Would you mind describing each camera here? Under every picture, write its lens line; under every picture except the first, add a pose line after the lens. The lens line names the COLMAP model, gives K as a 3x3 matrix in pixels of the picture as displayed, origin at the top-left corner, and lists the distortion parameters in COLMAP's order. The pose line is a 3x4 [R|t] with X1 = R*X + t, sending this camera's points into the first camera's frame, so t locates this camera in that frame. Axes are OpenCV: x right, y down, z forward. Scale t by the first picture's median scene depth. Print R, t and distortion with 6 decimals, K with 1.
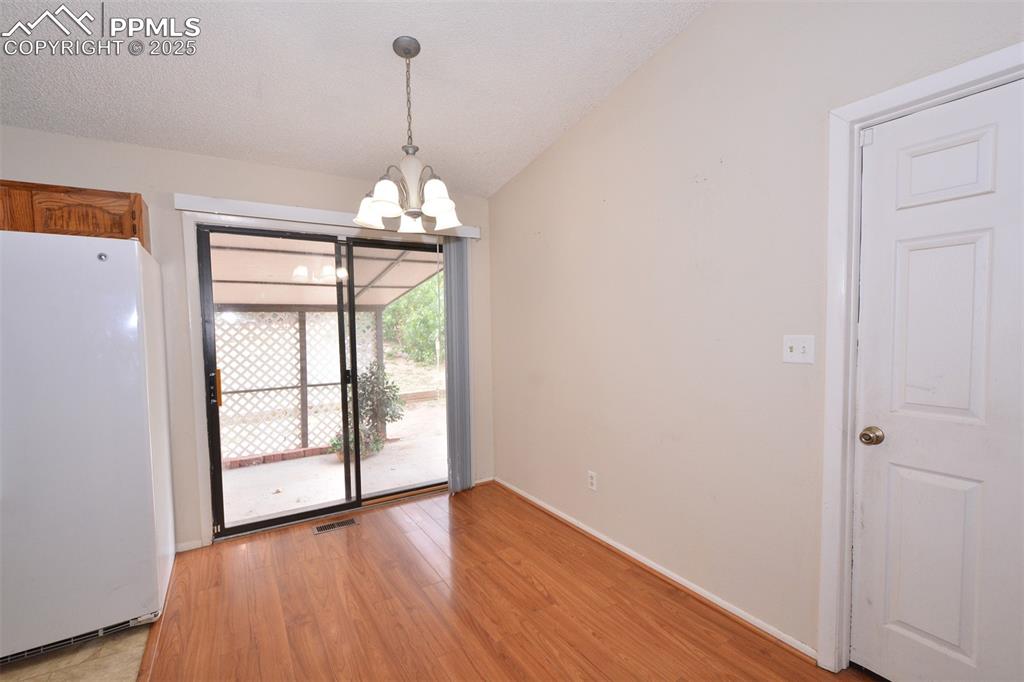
lens RADIAL K [[444.9, 0, 505.8], [0, 444.9, 356.4], [0, 0, 1]] dist [-0.009187, -0.000070]
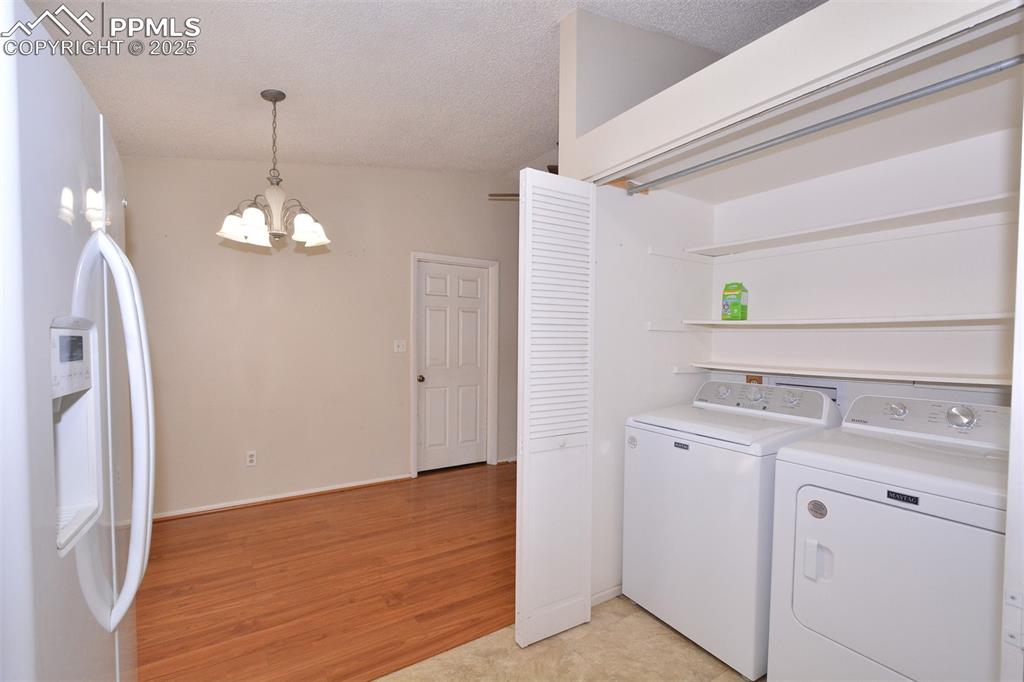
lens RADIAL K [[444.9, 0, 505.8], [0, 444.9, 356.4], [0, 0, 1]] dist [-0.009187, -0.000070]
pose [[-0.010438, -0.021803, 0.999708, -1.429158], [0.055564, 0.998205, 0.022350, 0.013447], [-0.998401, 0.055781, -0.009208, 0.408559]]
